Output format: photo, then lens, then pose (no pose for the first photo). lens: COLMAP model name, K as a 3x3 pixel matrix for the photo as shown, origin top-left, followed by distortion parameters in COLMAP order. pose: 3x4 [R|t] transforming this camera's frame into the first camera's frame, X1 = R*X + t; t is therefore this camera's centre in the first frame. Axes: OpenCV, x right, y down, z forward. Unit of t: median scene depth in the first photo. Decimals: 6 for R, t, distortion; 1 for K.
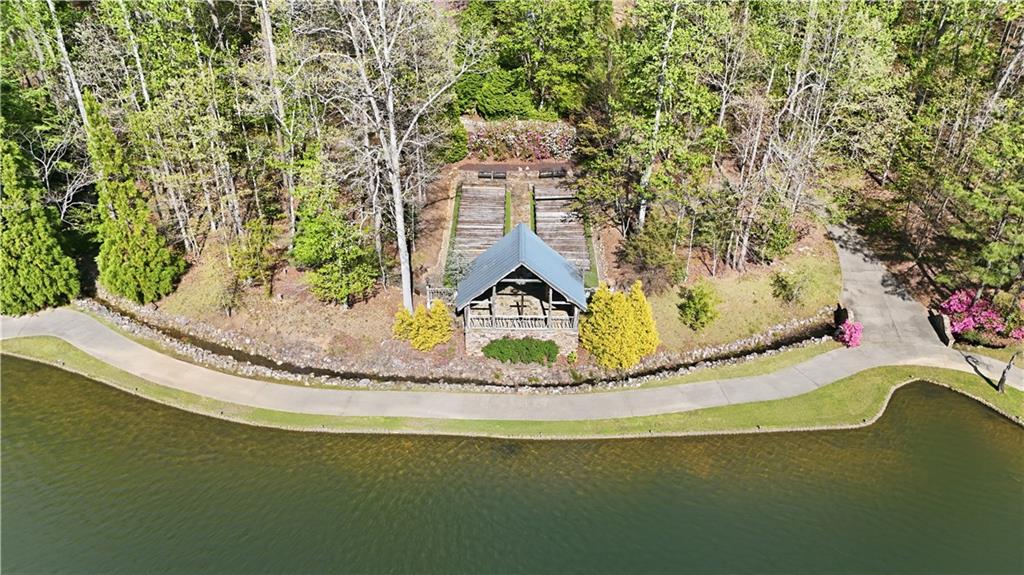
lens RADIAL K [[753.8, 0, 509.7], [0, 753.8, 286.8], [0, 0, 1]] dist [-0.003837, 0.000046]
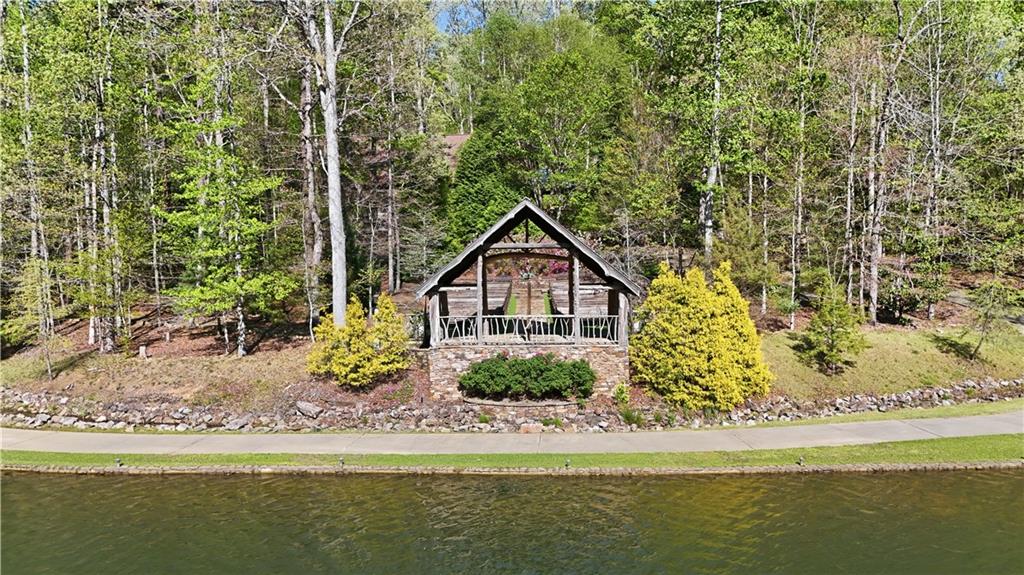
lens RADIAL K [[753.8, 0, 514.0], [0, 753.8, 288.1], [0, 0, 1]] dist [-0.003837, 0.000046]
pose [[0.999595, -0.016734, -0.023016, 0.018622], [0.003802, 0.880101, -0.474772, 0.289657], [0.028201, 0.474492, 0.879808, 0.477624]]
